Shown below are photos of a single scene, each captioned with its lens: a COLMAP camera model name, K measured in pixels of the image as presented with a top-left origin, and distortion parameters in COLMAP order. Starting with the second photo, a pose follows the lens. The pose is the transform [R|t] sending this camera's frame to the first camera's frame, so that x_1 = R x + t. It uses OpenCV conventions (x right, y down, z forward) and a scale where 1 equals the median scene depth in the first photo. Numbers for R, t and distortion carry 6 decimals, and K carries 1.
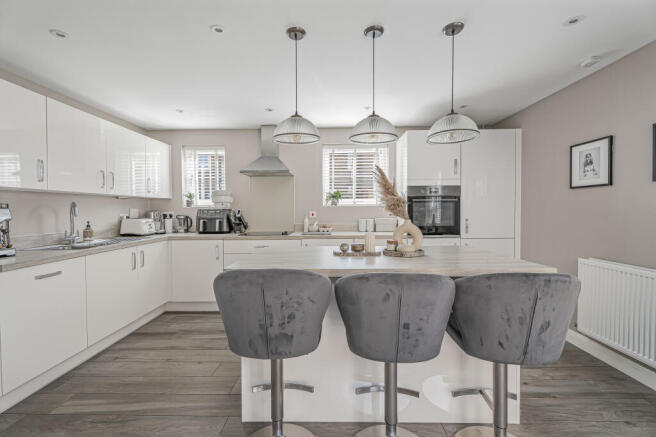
lens RADIAL K [[293.5, 0, 333.6], [0, 293.5, 217.8], [0, 0, 1]] dist [-0.000087, -0.000042]
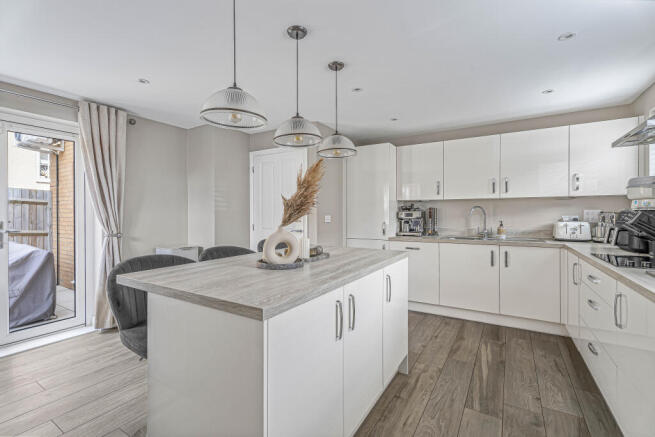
lens RADIAL K [[293.1, 0, 333.1], [0, 293.1, 217.8], [0, 0, 1]] dist [-0.000087, -0.000042]
pose [[-0.527415, 0.006414, -0.849584, 0.556610], [-0.021165, 0.999562, 0.020686, -0.011631], [0.849344, 0.028892, -0.527048, 1.072740]]
